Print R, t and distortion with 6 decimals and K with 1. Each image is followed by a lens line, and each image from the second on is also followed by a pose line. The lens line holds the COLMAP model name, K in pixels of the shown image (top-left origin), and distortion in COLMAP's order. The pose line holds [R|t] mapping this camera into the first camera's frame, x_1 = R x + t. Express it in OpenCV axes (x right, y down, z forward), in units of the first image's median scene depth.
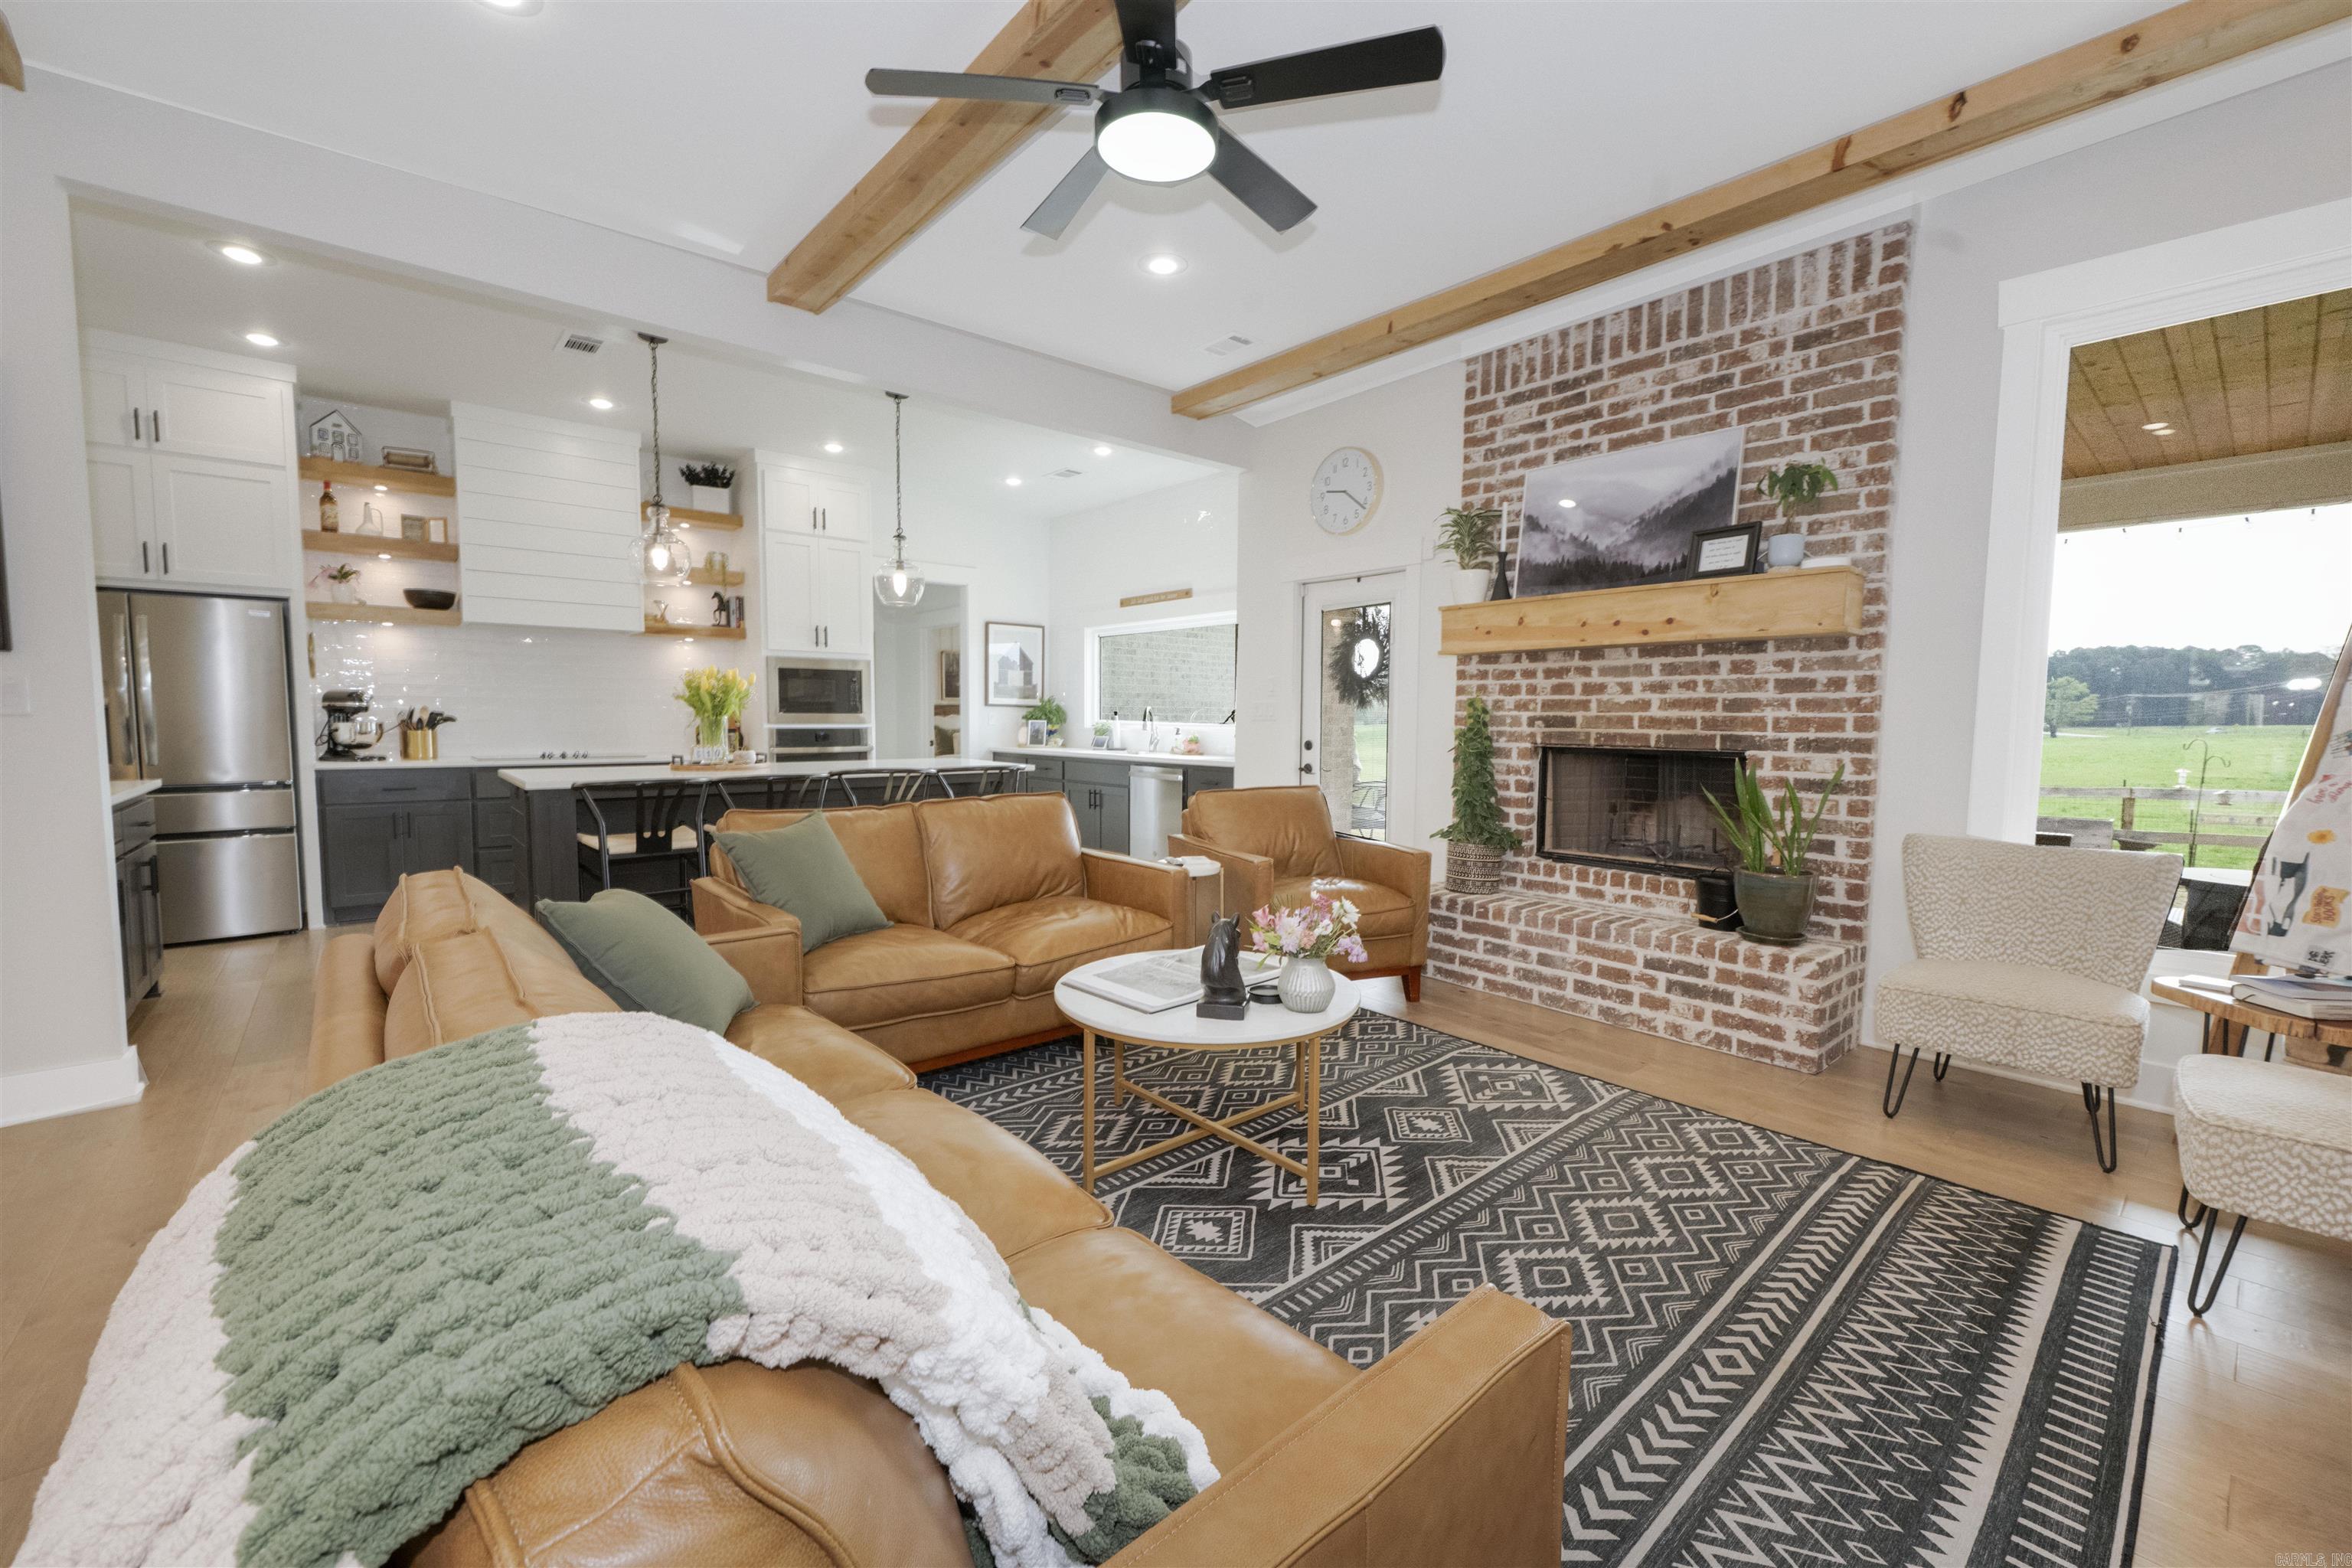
lens RADIAL K [[951.4, 0, 1168.1], [0, 951.4, 779.5], [0, 0, 1]] dist [-0.002243, -0.000221]
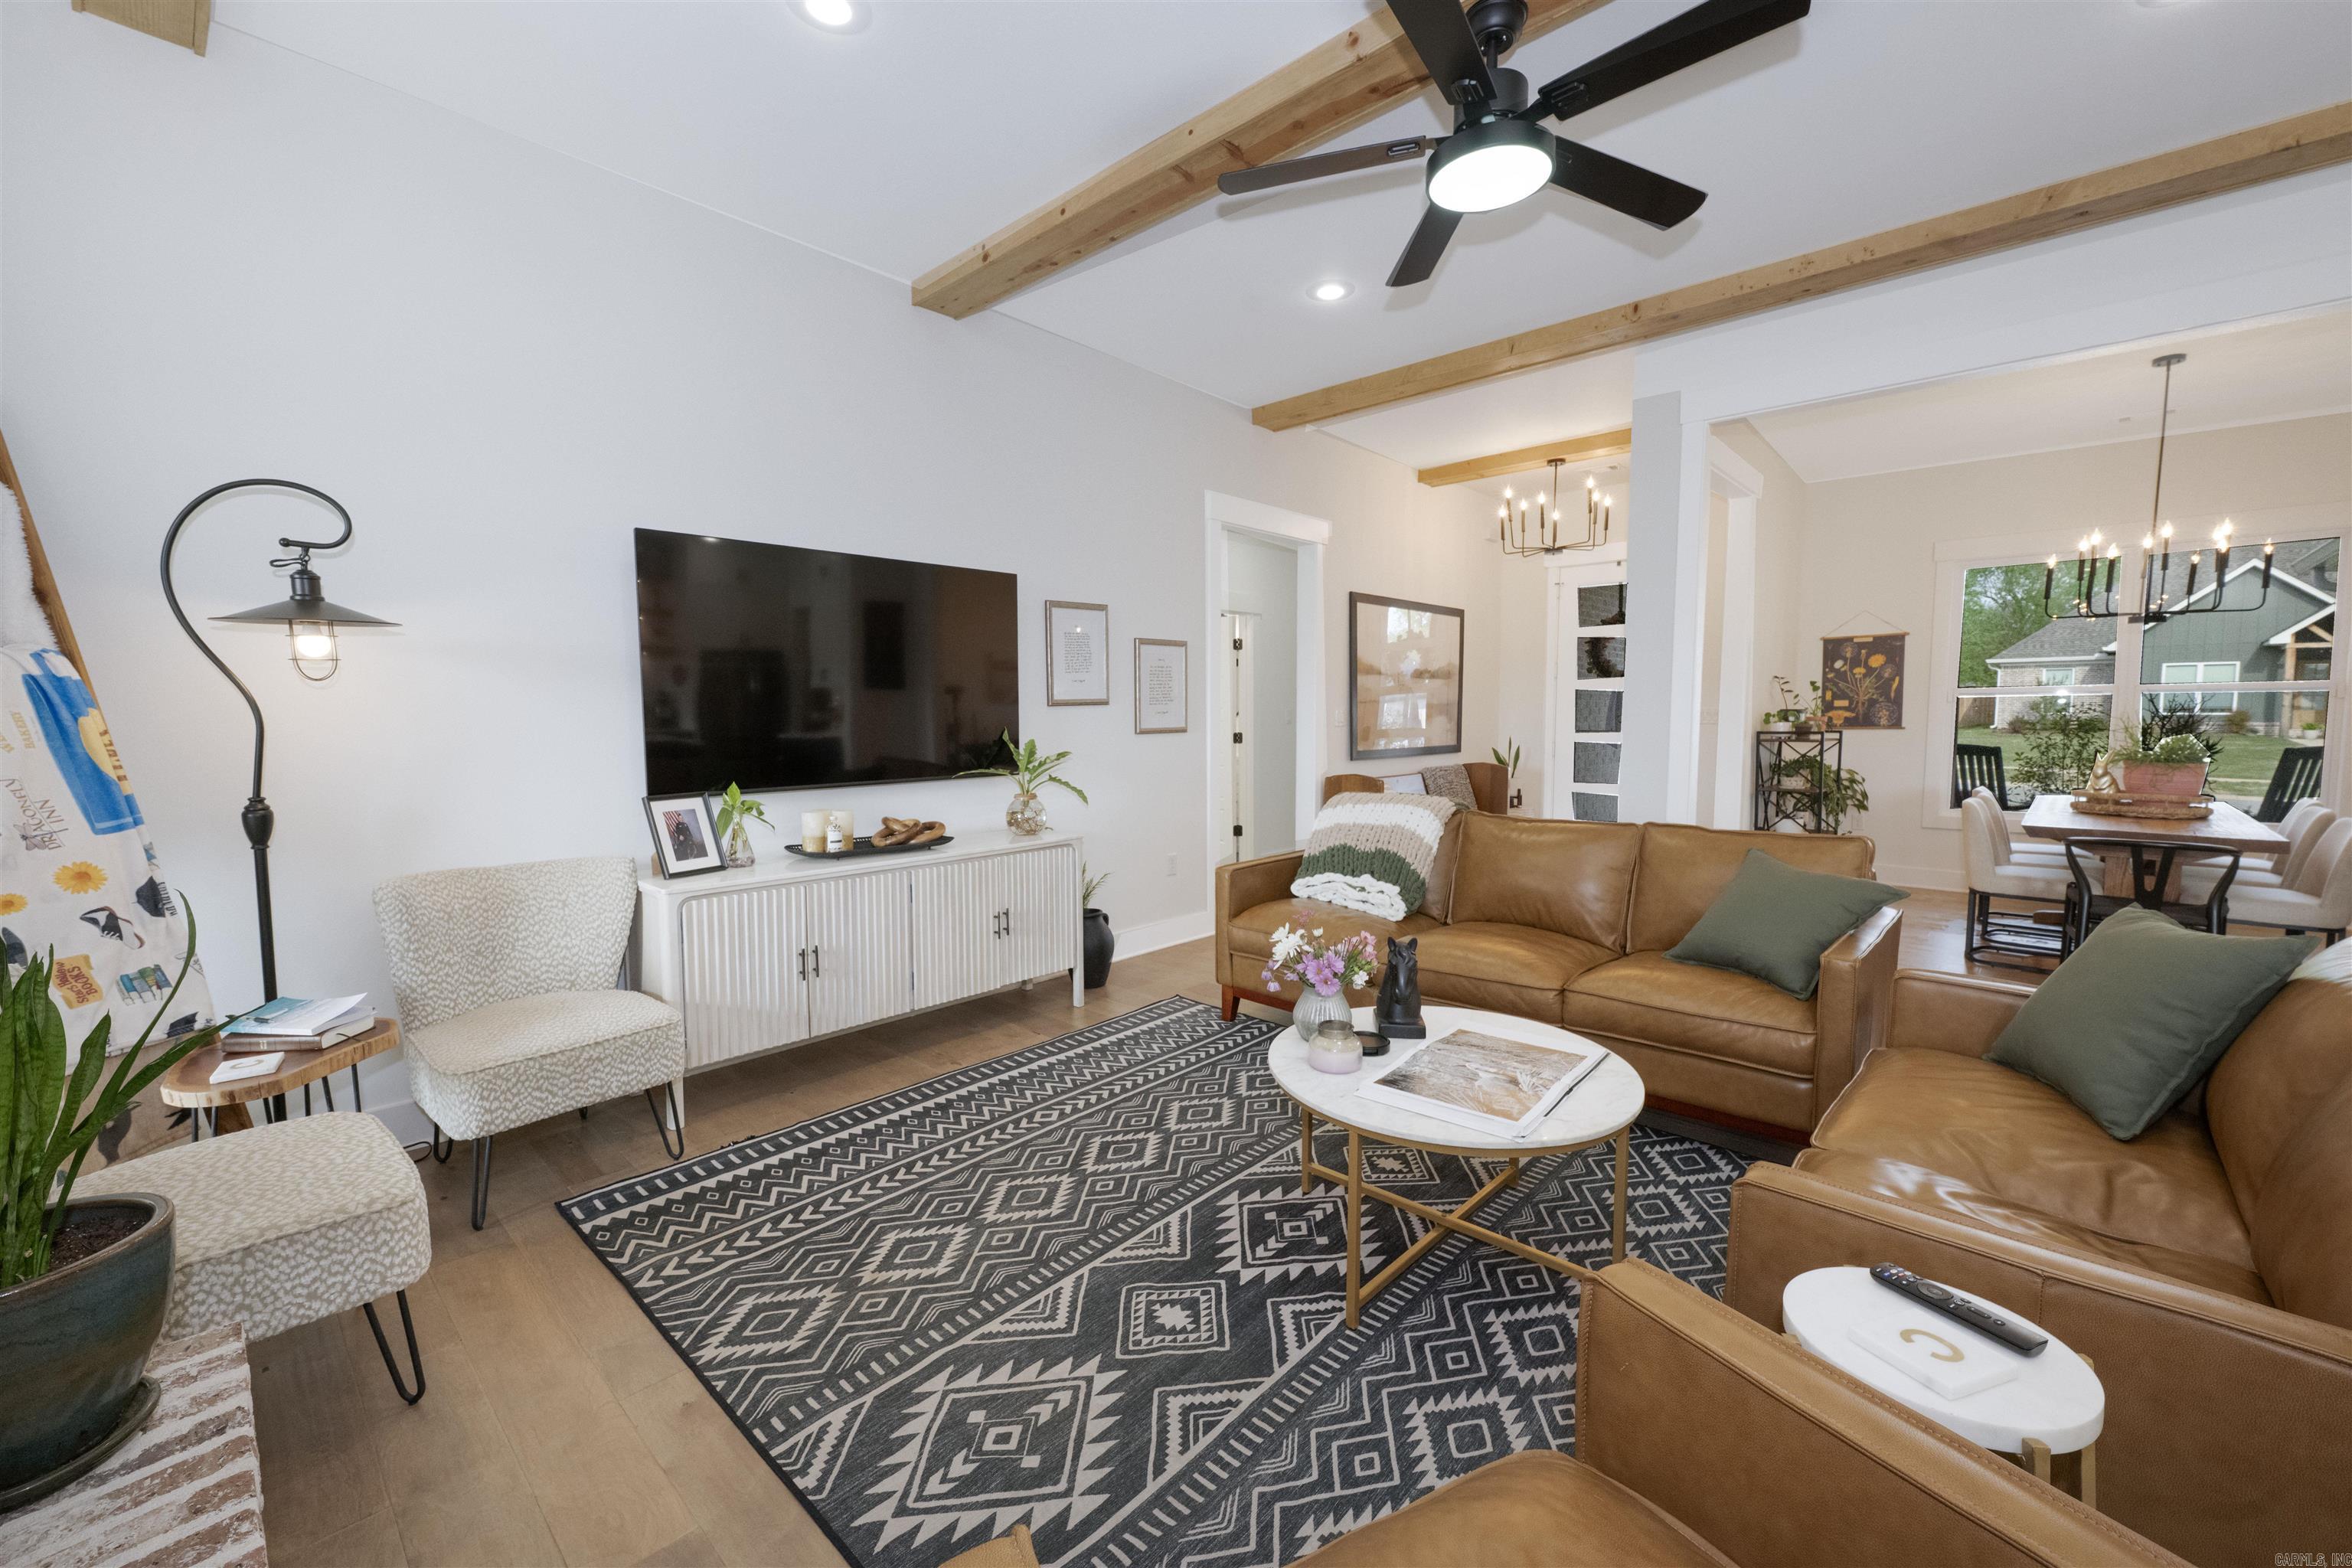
lens RADIAL K [[951.4, 0, 1167.0], [0, 951.4, 783.7], [0, 0, 1]] dist [-0.002243, -0.000221]
pose [[-0.994073, 0.006306, -0.108529, 0.217097], [-0.009017, 0.990092, 0.140128, -0.081970], [0.108337, 0.140276, -0.984167, 1.016259]]
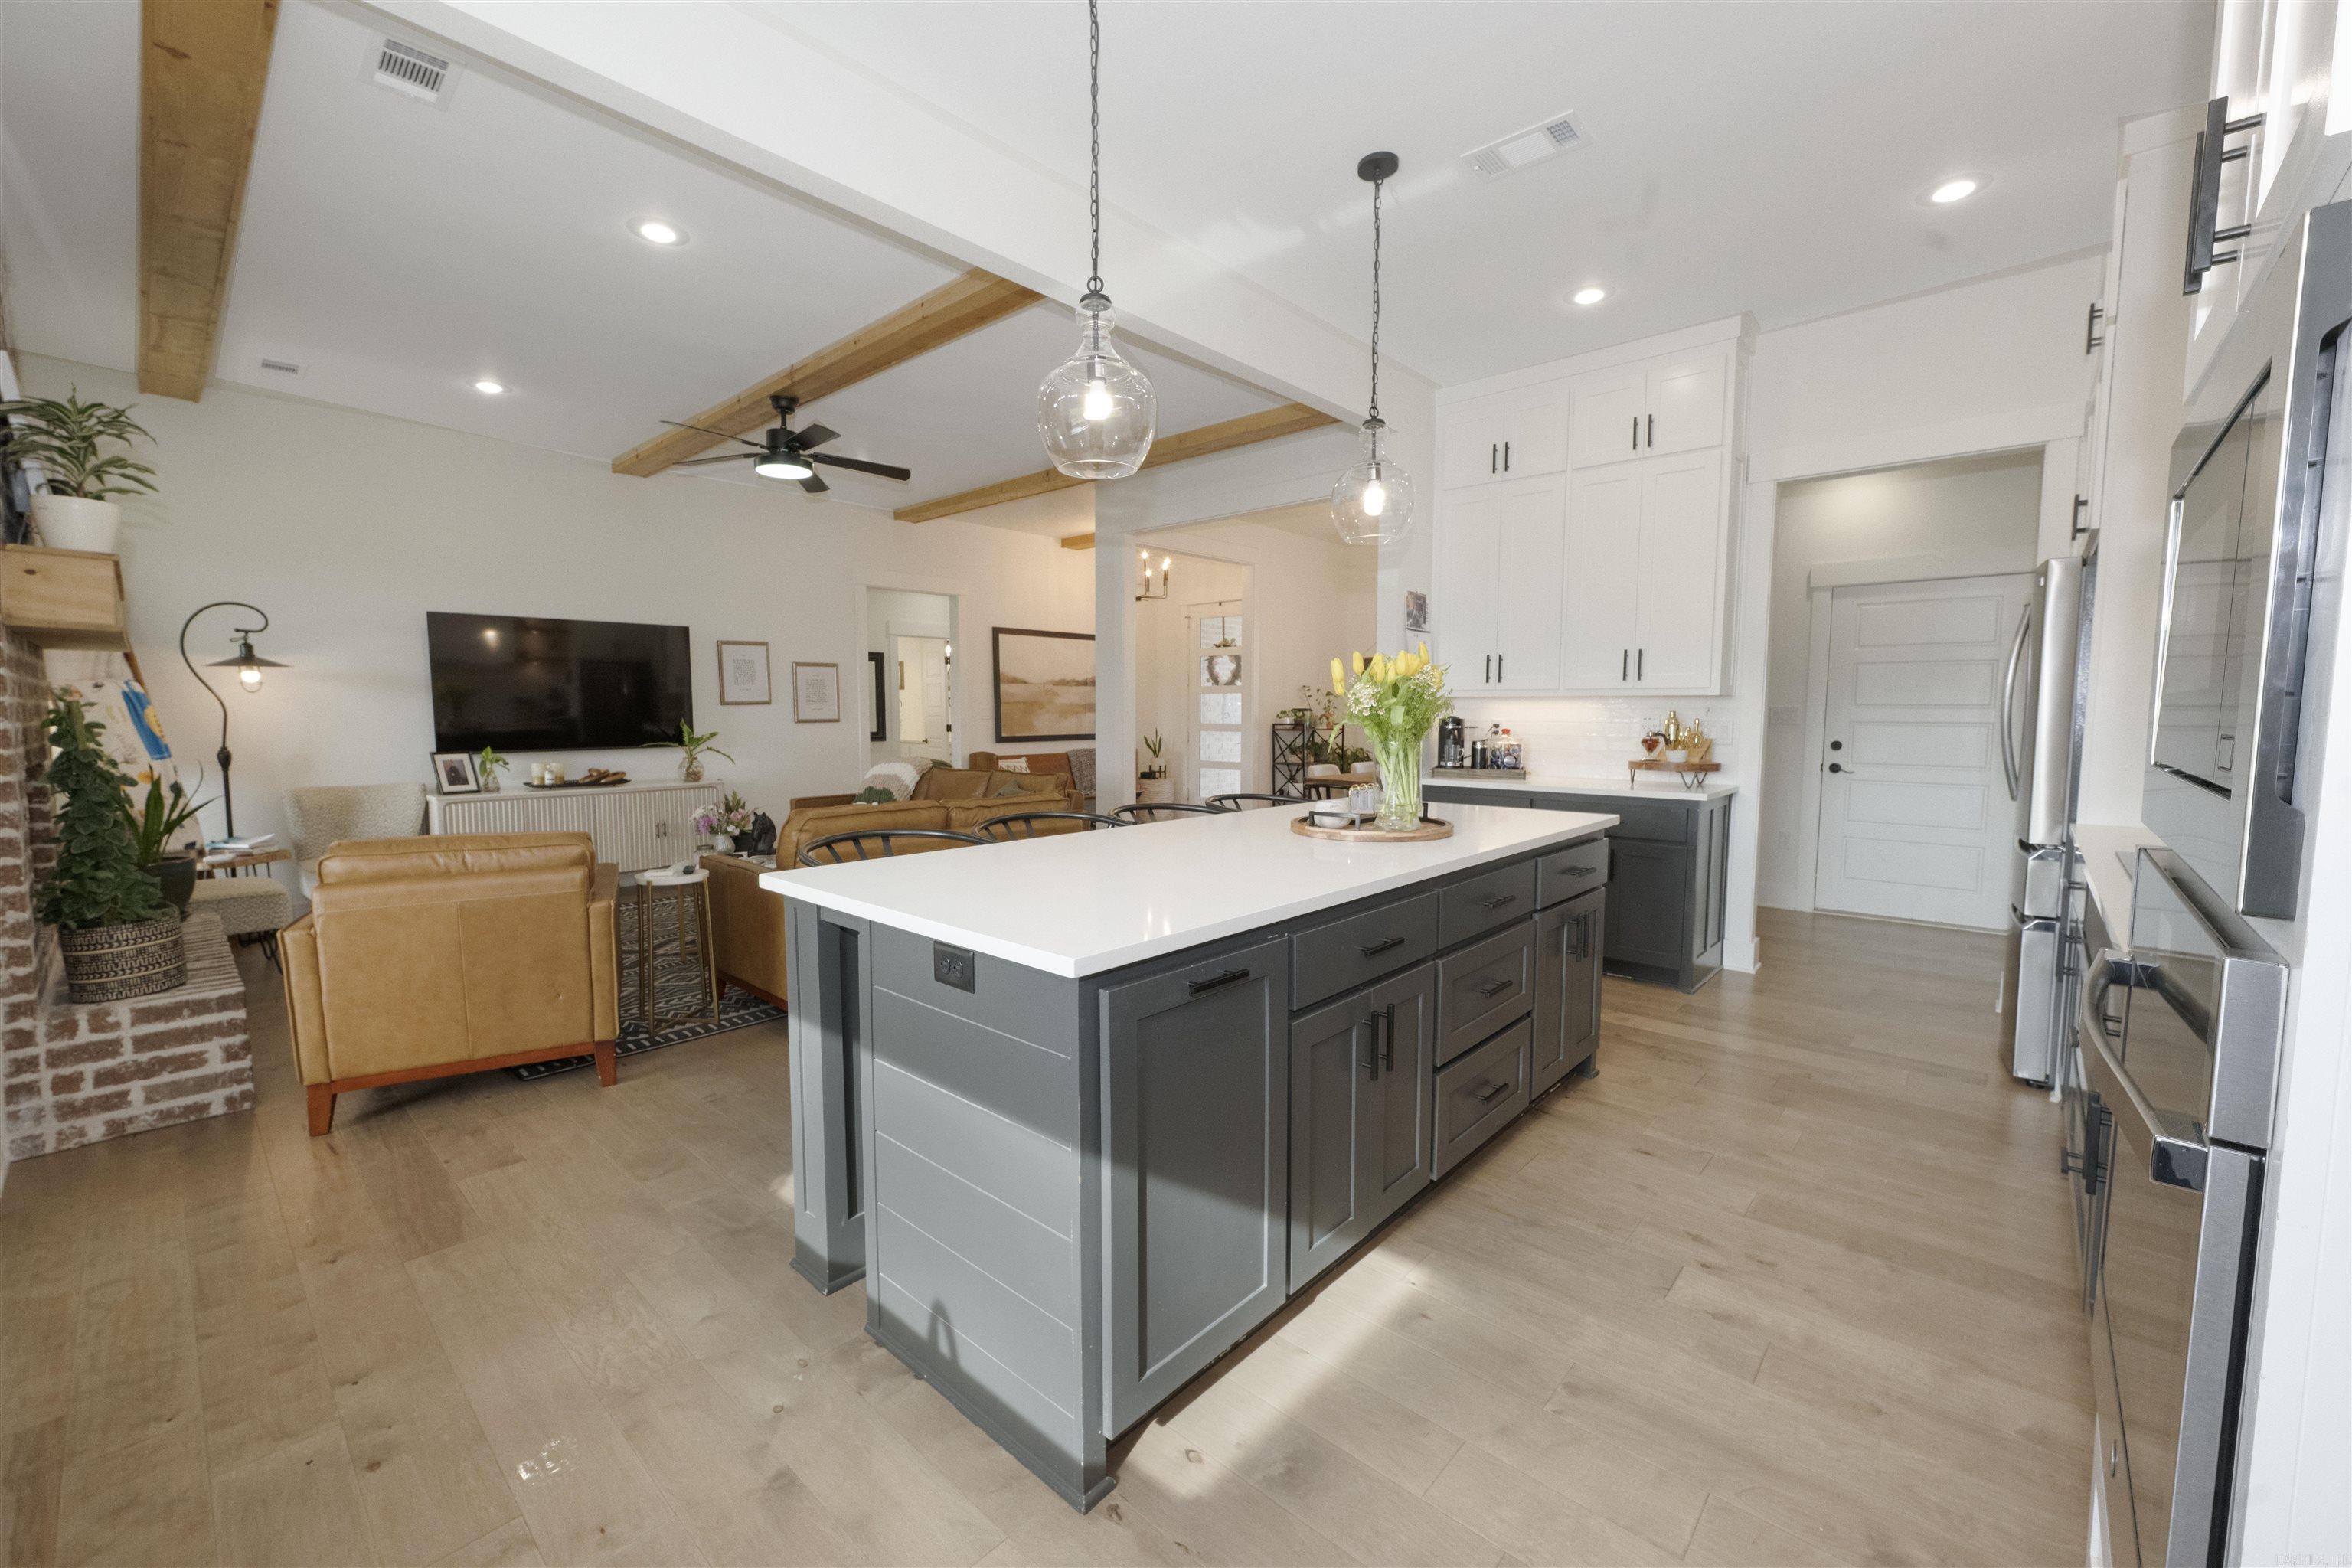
lens RADIAL K [[951.4, 0, 1178.3], [0, 951.4, 782.8], [0, 0, 1]] dist [-0.002243, -0.000221]
pose [[-0.991659, 0.004062, -0.128826, -0.326123], [-0.014428, 0.989723, 0.142269, -0.131937], [0.128080, 0.142941, -0.981409, 1.713810]]
